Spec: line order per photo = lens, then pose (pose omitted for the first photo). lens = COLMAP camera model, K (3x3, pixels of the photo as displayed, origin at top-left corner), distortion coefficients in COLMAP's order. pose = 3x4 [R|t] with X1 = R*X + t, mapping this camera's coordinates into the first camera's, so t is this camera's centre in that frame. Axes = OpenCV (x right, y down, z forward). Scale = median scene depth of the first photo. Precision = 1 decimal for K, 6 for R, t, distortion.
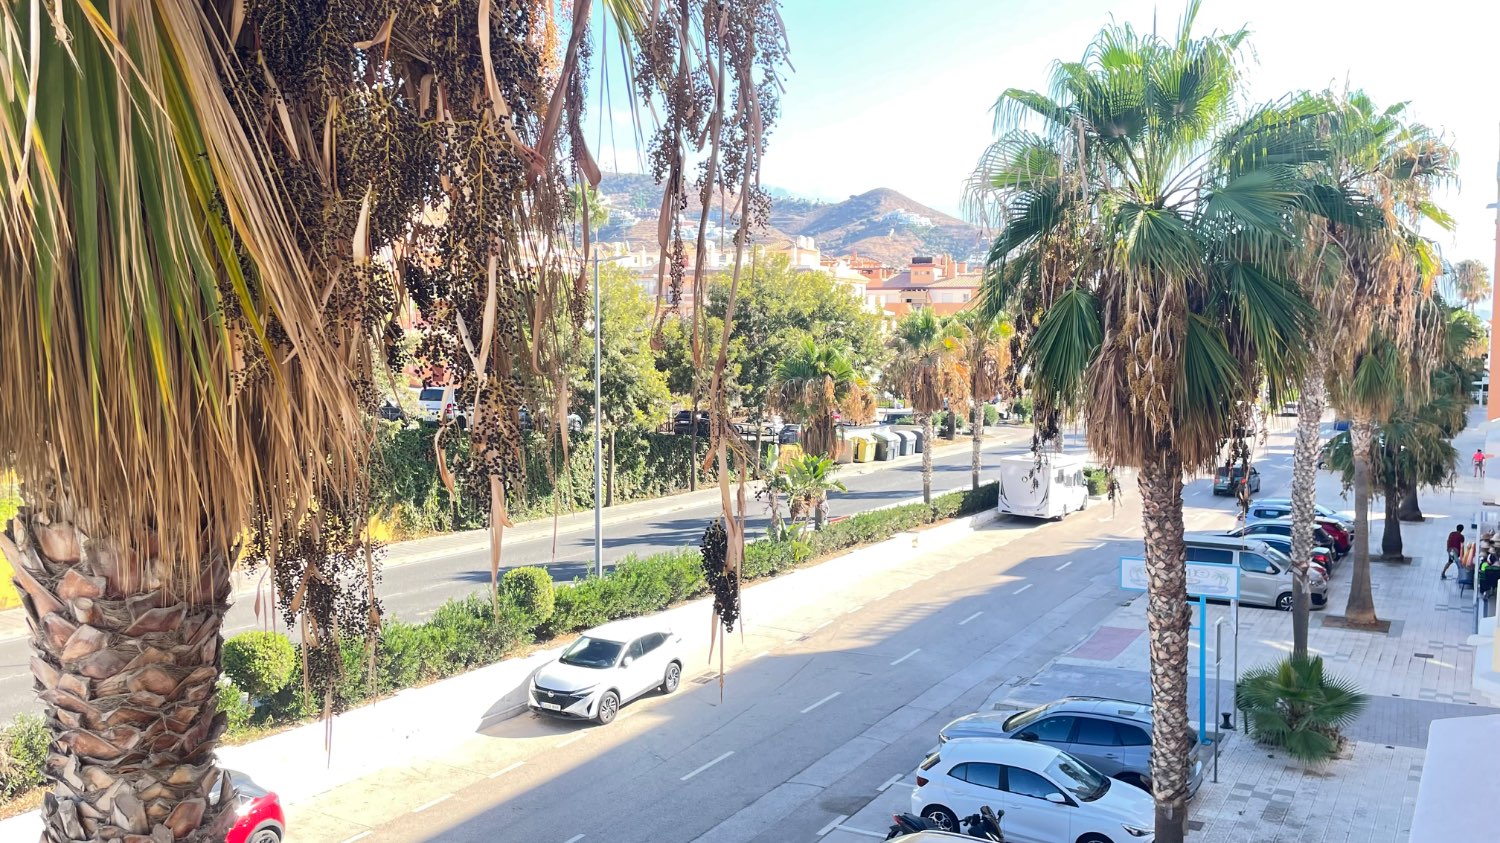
lens RADIAL K [[1270.9, 0, 745.9], [0, 1270.9, 427.5], [0, 0, 1]] dist [0.084945, -0.050786]
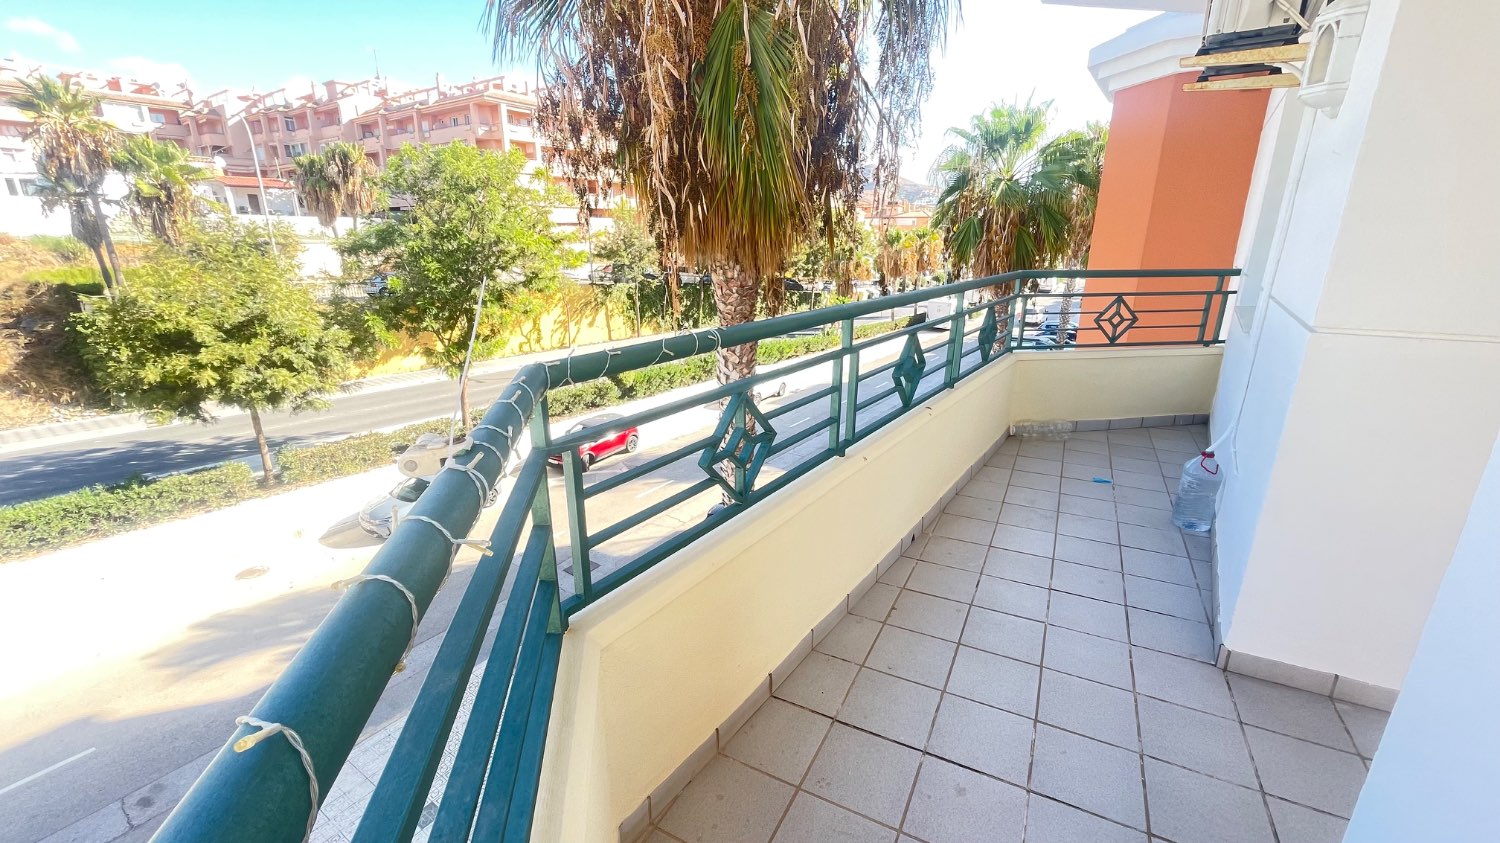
lens RADIAL K [[611.1, 0, 749.6], [0, 611.1, 419.9], [0, 0, 1]] dist [0.002160, -0.000243]
pose [[0.997023, 0.023292, -0.073503, -0.067234], [-0.007493, 0.978038, 0.208293, 0.031300], [0.076740, -0.207122, 0.975301, -0.233121]]
